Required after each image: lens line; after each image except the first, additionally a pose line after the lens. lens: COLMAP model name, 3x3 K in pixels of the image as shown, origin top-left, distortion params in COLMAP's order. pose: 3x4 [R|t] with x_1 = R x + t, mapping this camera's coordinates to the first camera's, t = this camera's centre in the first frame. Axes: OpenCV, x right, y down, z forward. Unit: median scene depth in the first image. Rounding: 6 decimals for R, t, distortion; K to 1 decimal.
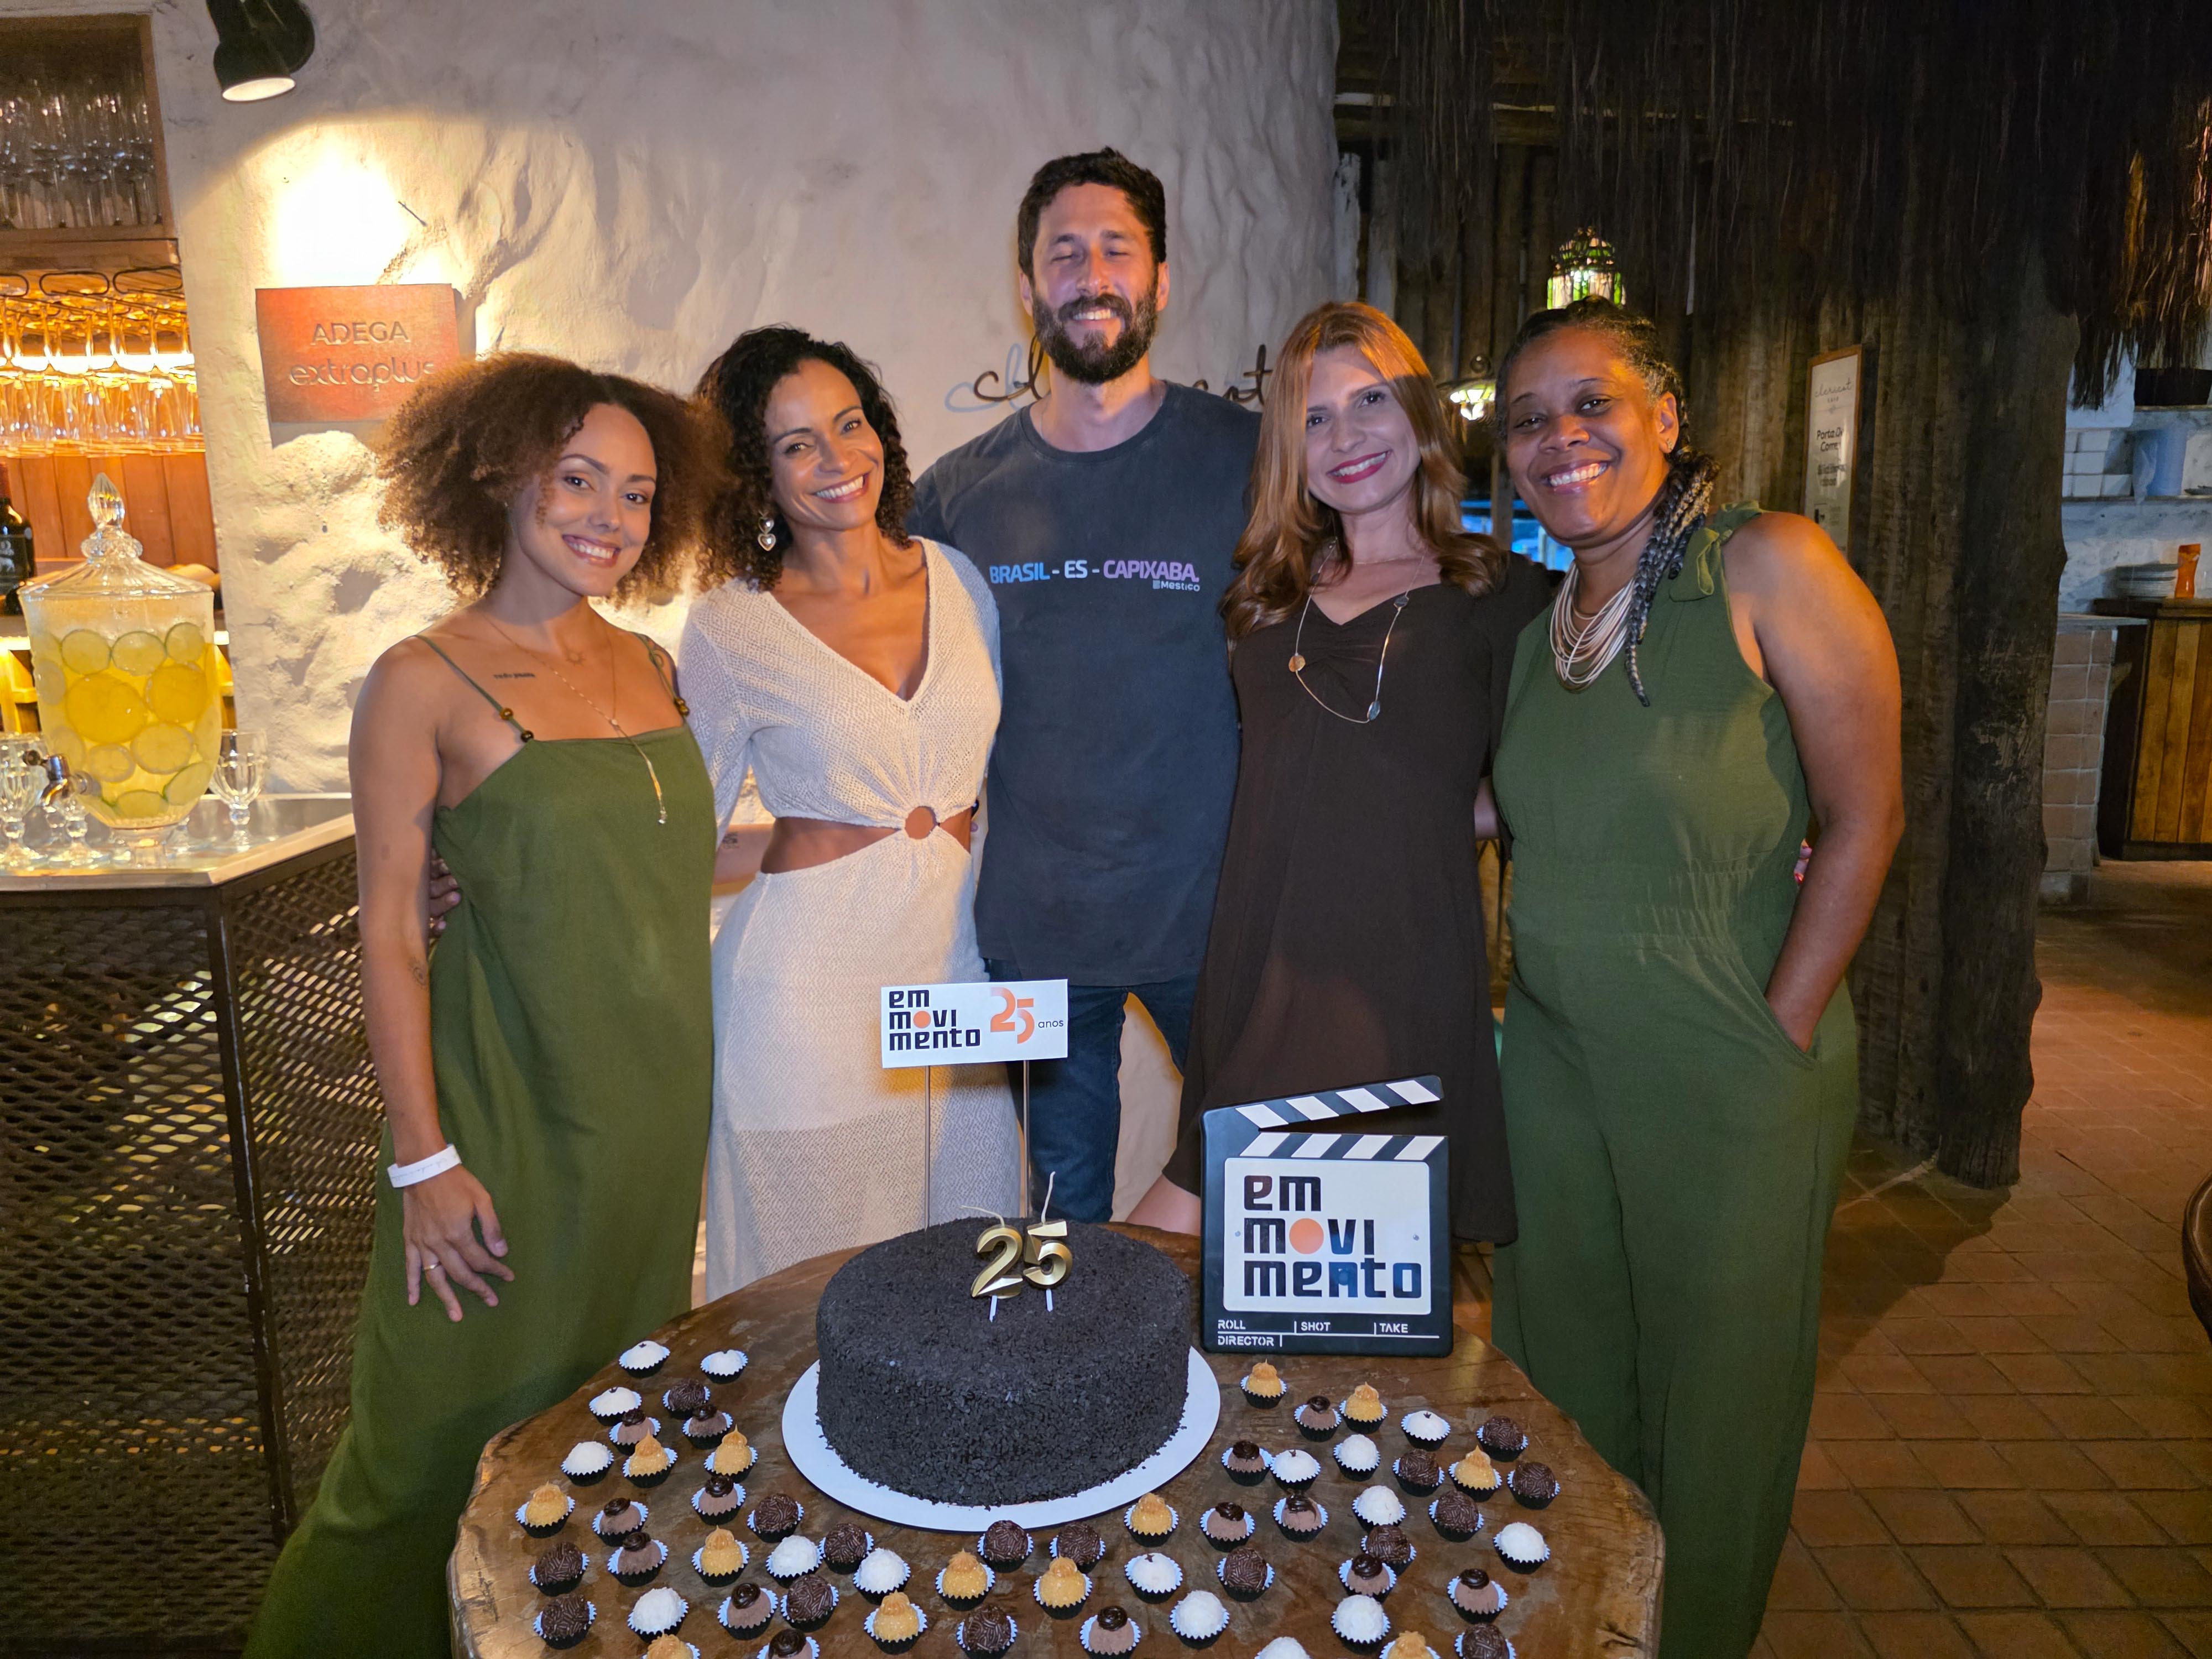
lens RADIAL K [[1481.7, 0, 1110.8], [0, 1481.7, 804.3], [0, 0, 1]] dist [0.047284, -0.043700]
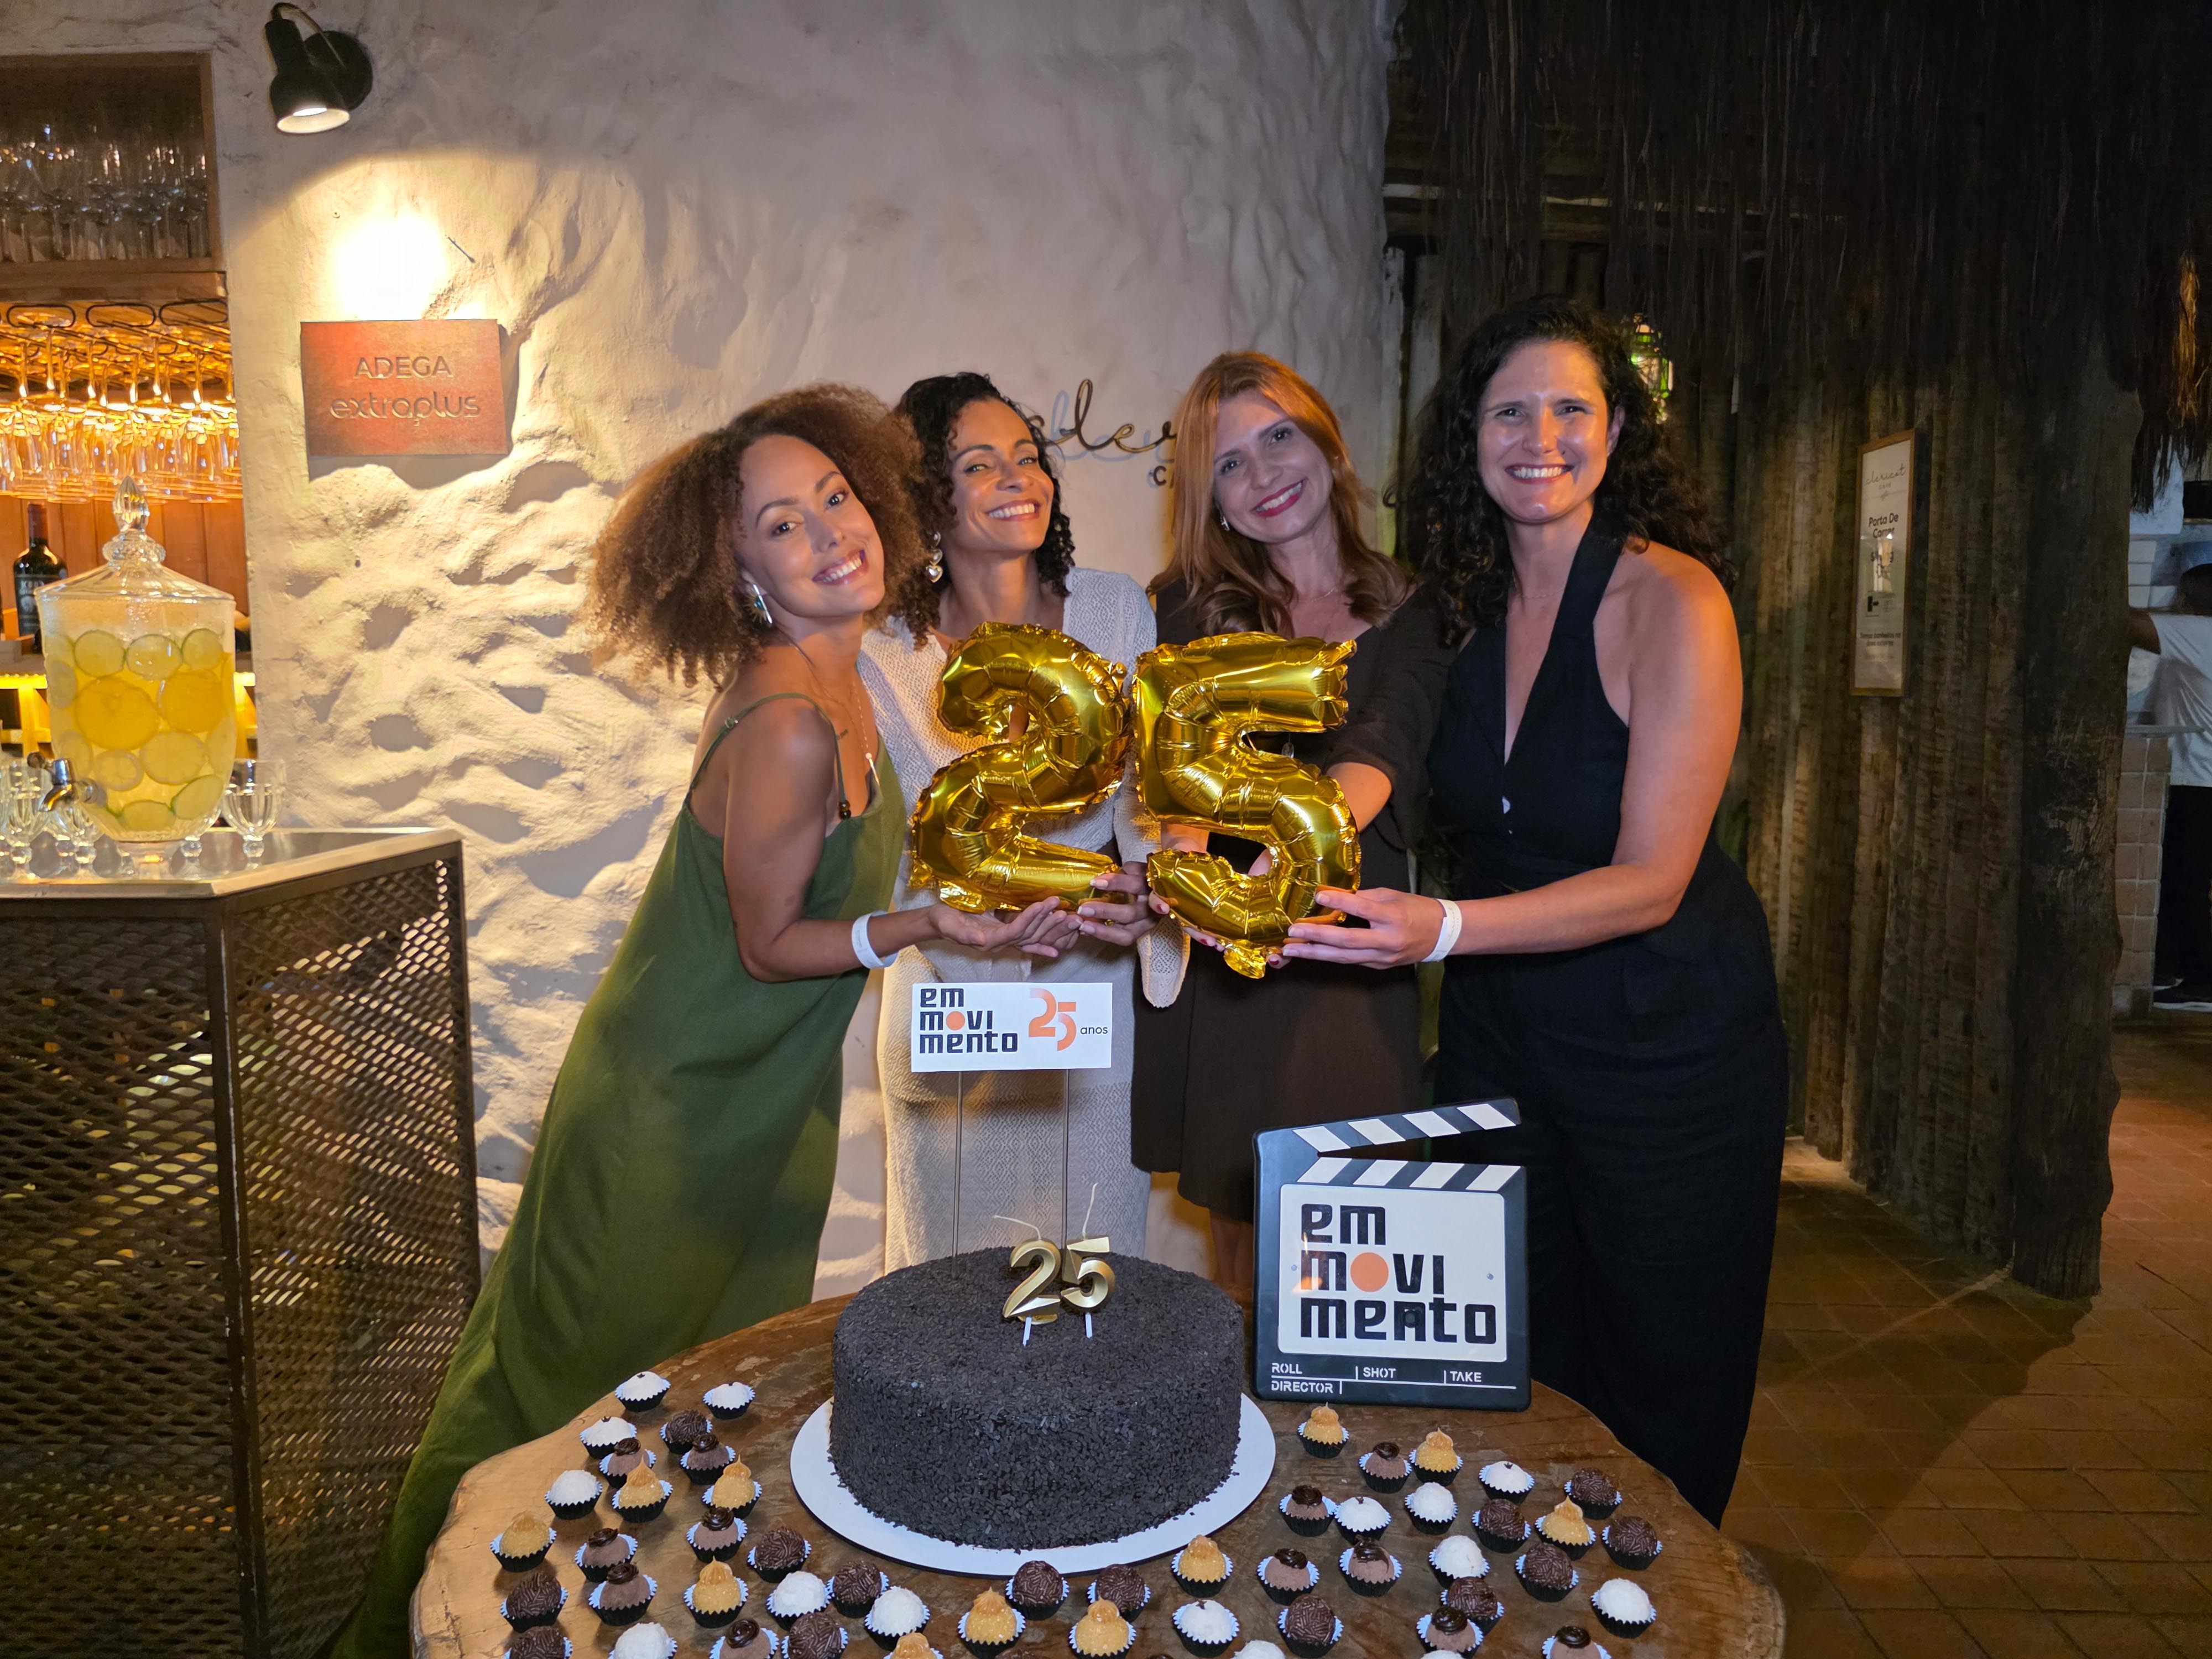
lens RADIAL K [[1480.5, 0, 1119.7], [0, 1480.5, 824.6], [0, 0, 1]] dist [0.044577, -0.040925]
pose [[0.999749, 0.017241, -0.014292, -0.013361], [-0.018165, 0.997571, -0.067245, 0.080782], [0.013098, 0.067488, 0.997634, 0.069775]]
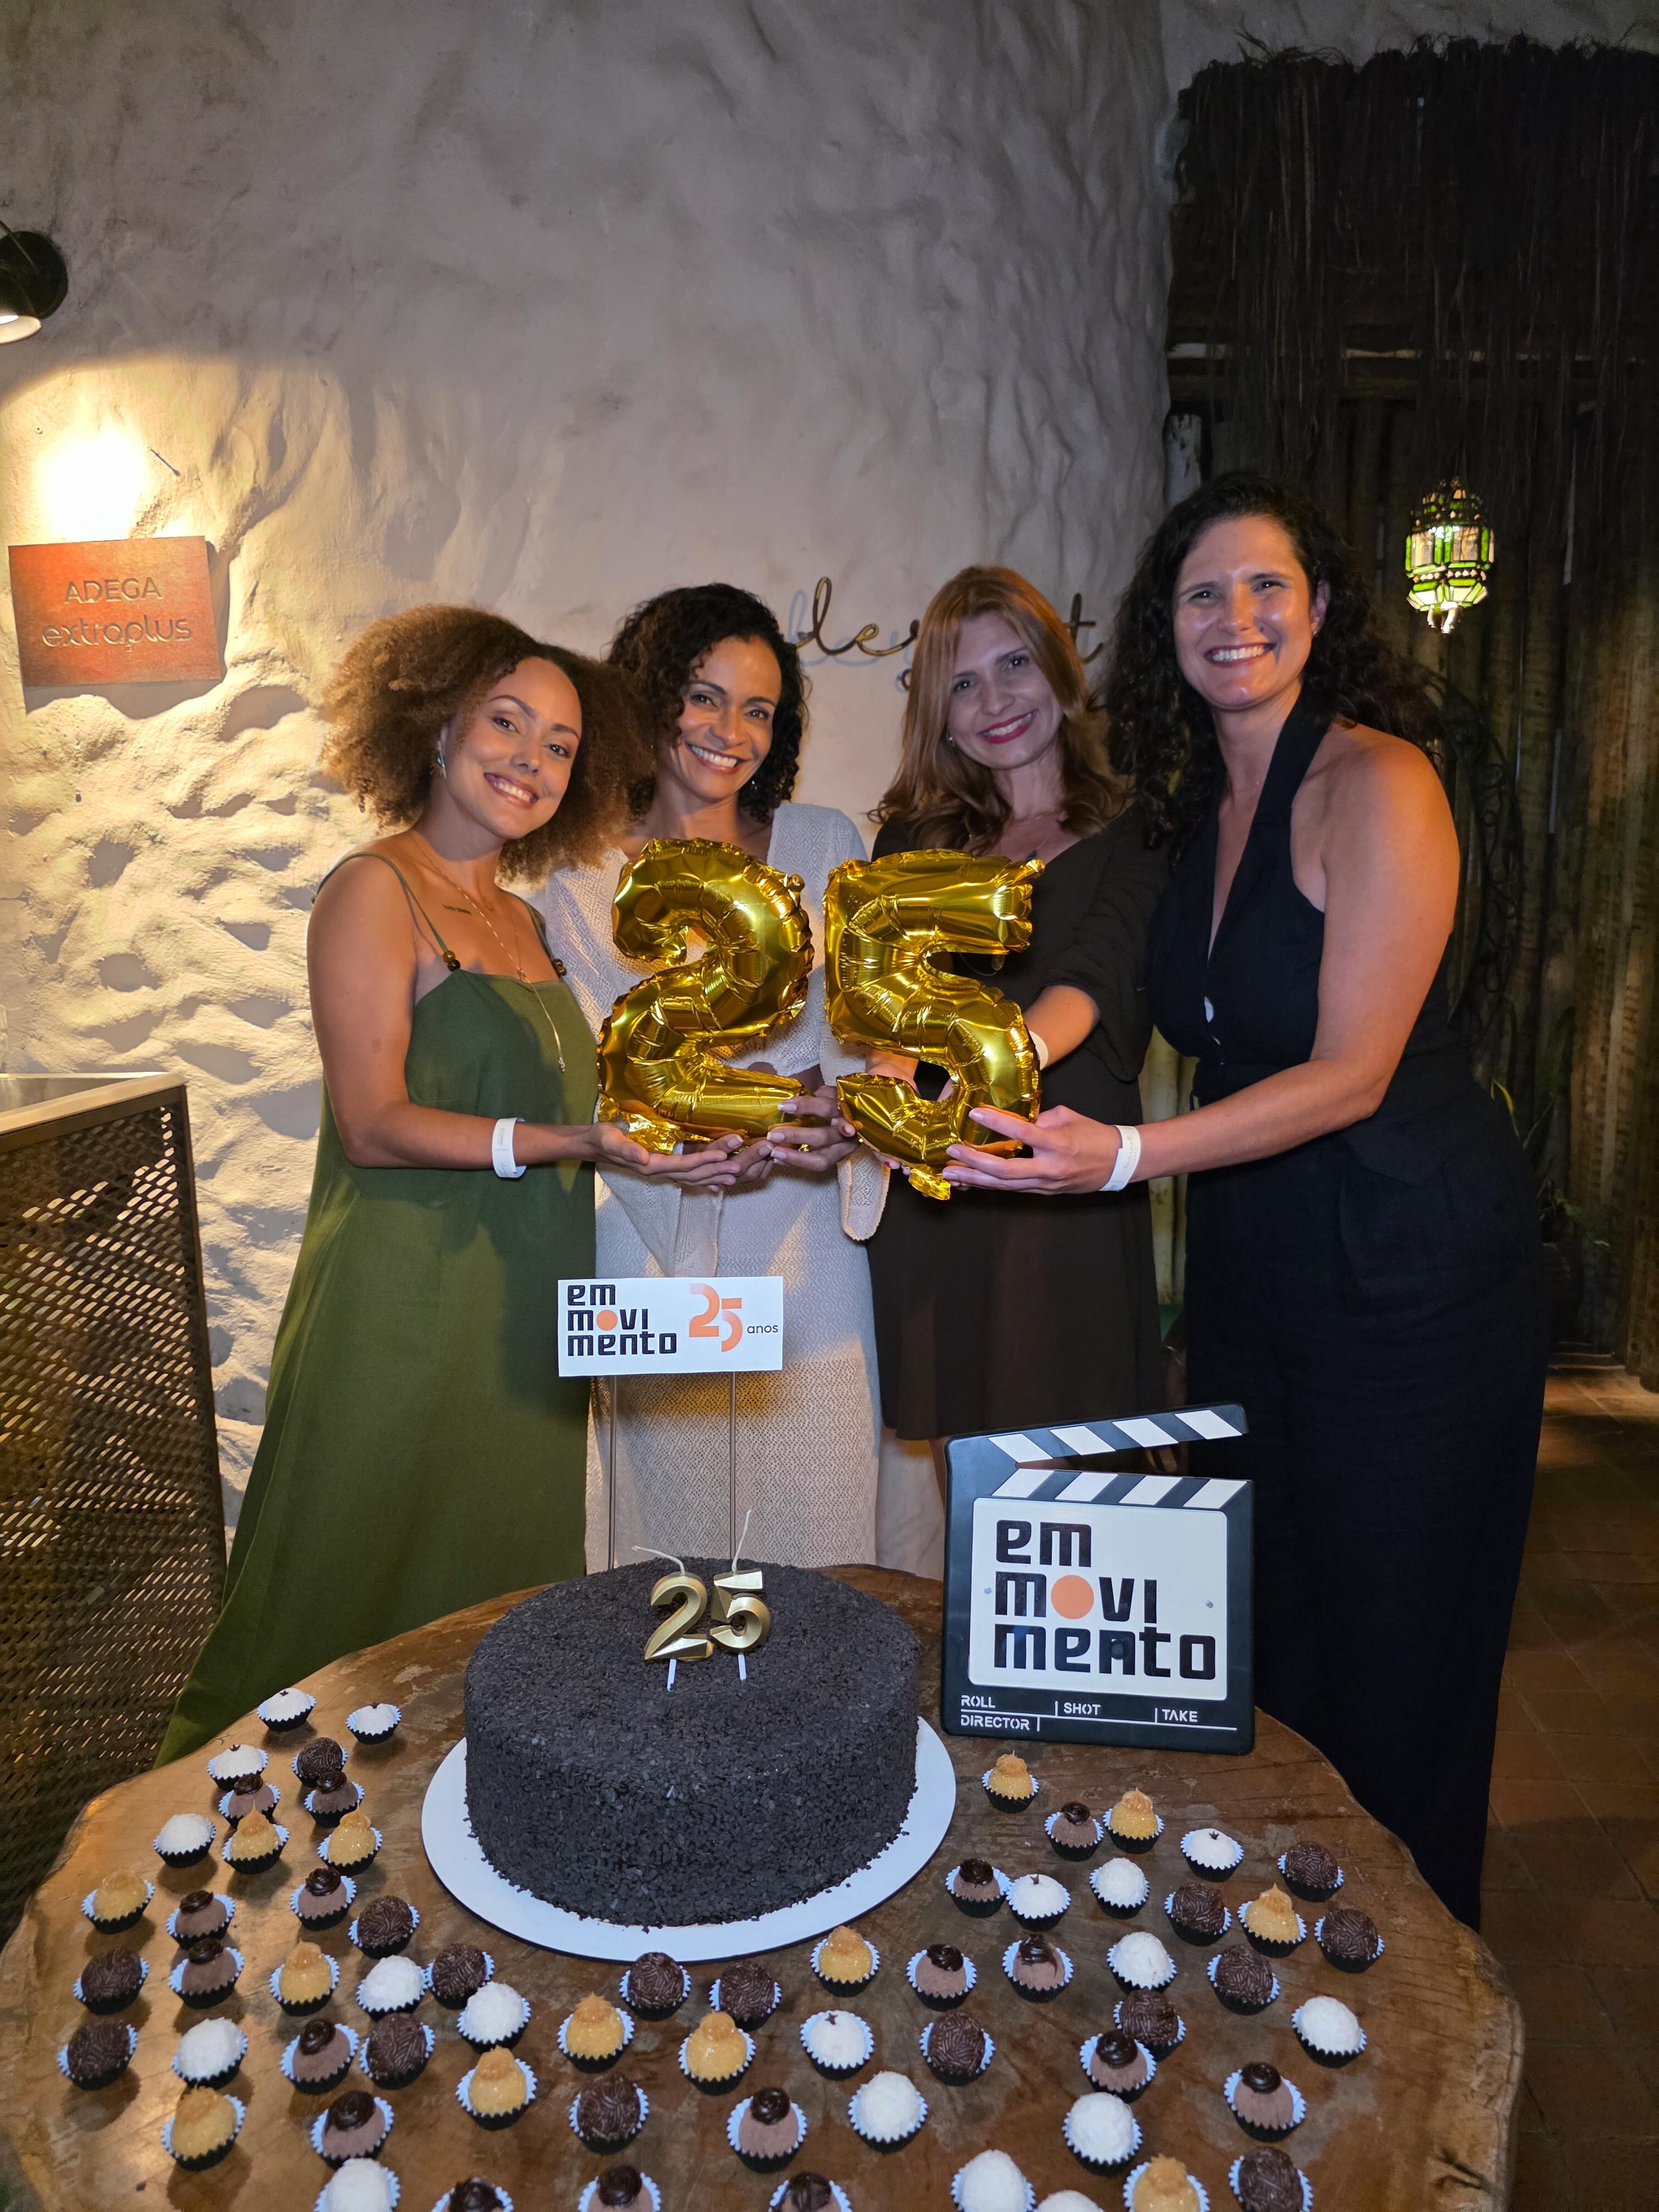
lens RADIAL K [[1478.0, 0, 816.8], [0, 1478.0, 1118.4], [0, 0, 1]] dist [0.038645, -0.031386]
pose [[0.995678, 0.011588, -0.092142, 0.063877], [-0.011800, 0.999929, -0.001760, 0.030524], [0.092115, 0.002839, 0.995744, 0.174927]]
